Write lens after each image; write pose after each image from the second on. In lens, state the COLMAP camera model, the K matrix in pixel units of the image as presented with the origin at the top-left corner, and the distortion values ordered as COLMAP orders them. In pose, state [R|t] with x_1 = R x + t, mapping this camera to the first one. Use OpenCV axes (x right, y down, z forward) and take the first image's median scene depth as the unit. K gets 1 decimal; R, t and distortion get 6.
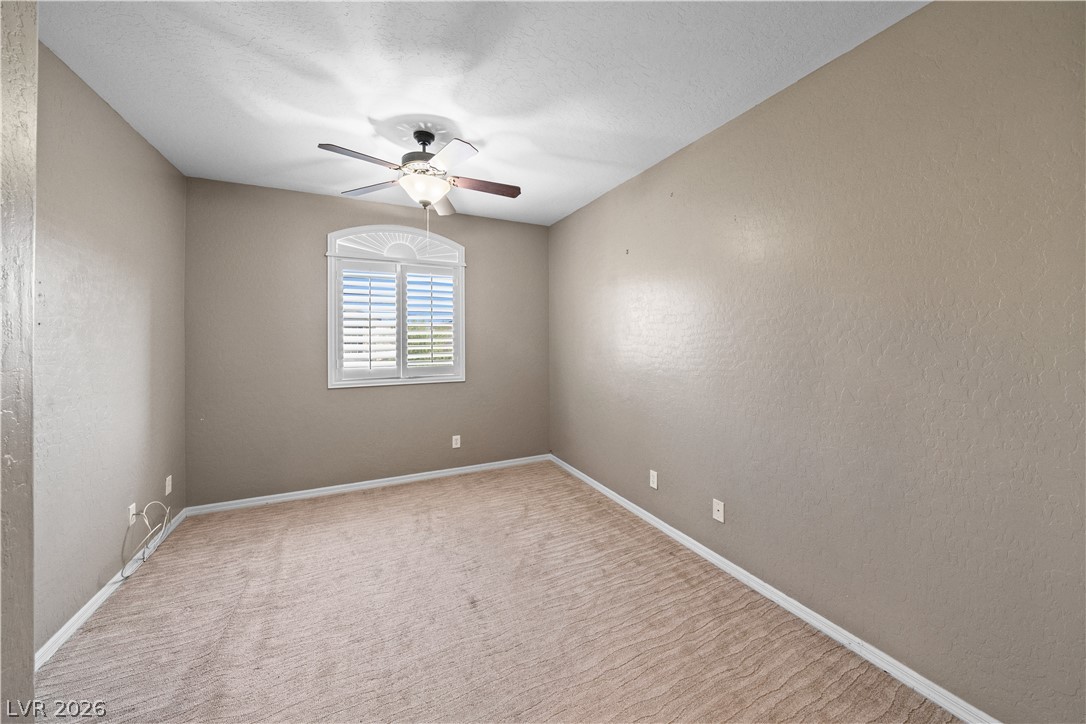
lens RADIAL K [[379.6, 0, 545.8], [0, 379.6, 336.9], [0, 0, 1]] dist [-0.005541, -0.000062]
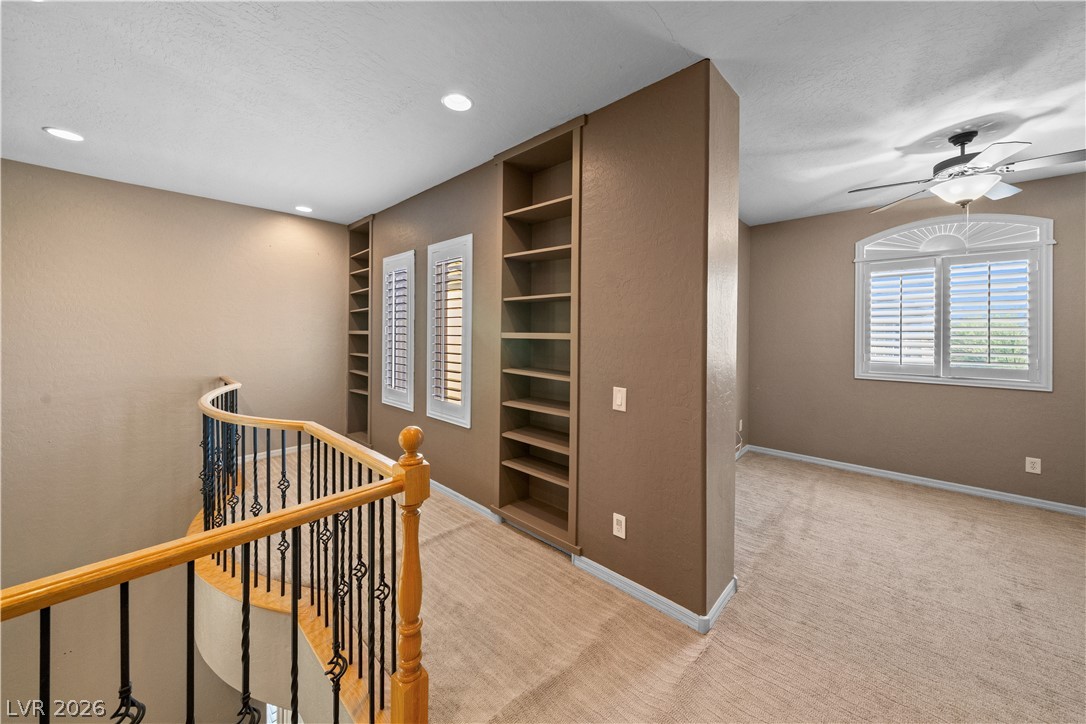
lens RADIAL K [[383.5, 0, 538.2], [0, 383.5, 331.7], [0, 0, 1]] dist [-0.002326, -0.000050]
pose [[0.351041, 0.004962, -0.936347, 0.212696], [-0.008403, 0.999962, 0.002149, 0.001334], [0.936322, 0.007114, 0.351069, -0.373512]]
